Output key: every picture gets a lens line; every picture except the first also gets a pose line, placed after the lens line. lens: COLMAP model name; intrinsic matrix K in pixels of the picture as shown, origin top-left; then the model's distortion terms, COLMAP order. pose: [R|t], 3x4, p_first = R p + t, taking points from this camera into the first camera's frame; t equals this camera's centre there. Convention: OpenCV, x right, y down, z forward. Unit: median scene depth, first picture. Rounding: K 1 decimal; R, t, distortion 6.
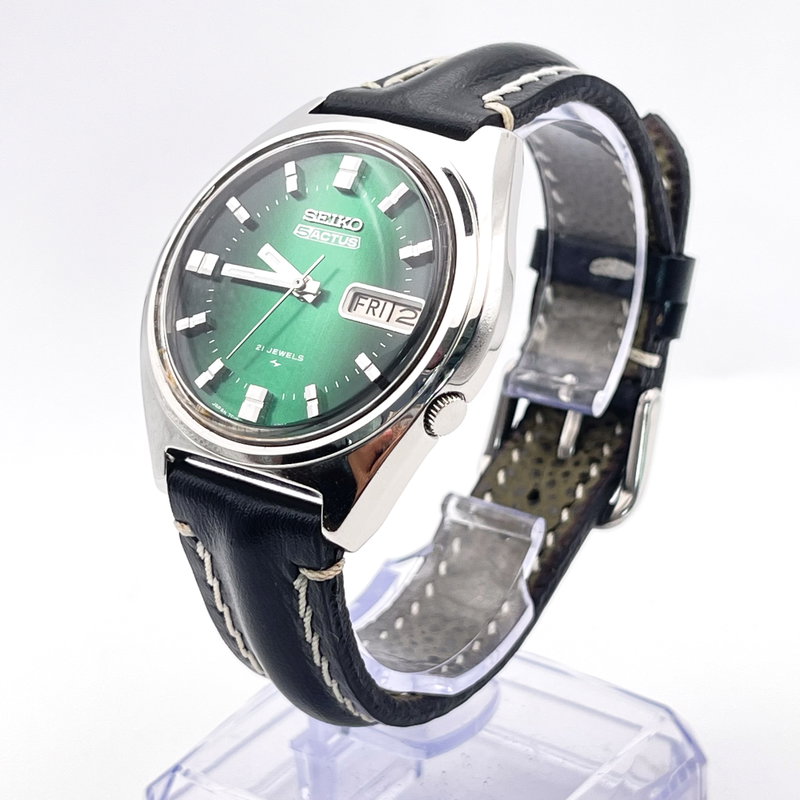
lens RADIAL K [[2176.6, 0, 399.8], [0, 2176.6, 416.7], [0, 0, 1]] dist [0.172904, 0.583790]
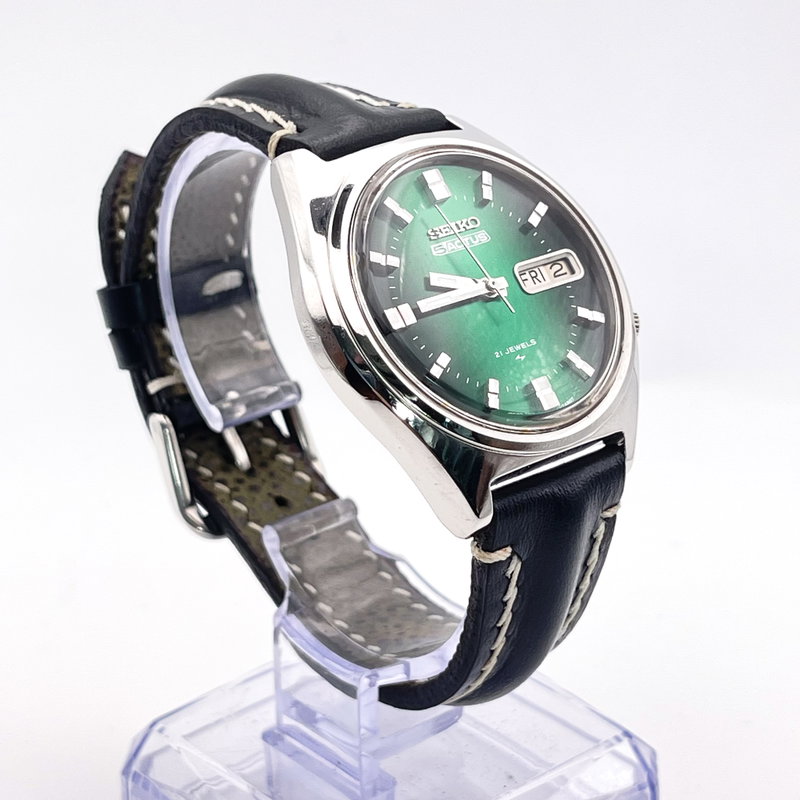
lens RADIAL K [[2156.9, 0, 400.0], [0, 2156.9, 400.0], [0, 0, 1]] dist [0.131807, 0.573204]
pose [[0.270119, -0.364802, 0.891042, -0.987796], [0.414015, 0.879525, 0.234578, -0.269243], [-0.869268, 0.305540, 0.388610, 0.627207]]
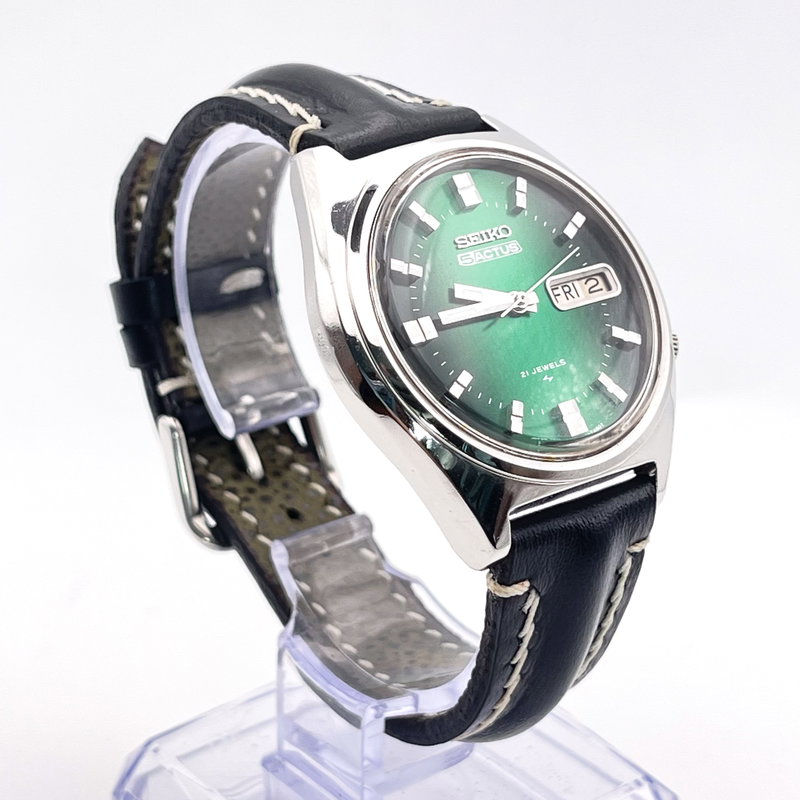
lens RADIAL K [[2156.9, 0, 400.0], [0, 2156.9, 400.0], [0, 0, 1]] dist [0.131807, 0.573204]
pose [[0.306244, -0.358412, 0.881904, -0.919918], [0.381342, 0.895024, 0.231322, -0.260913], [-0.872234, 0.265466, 0.410774, 0.636120]]
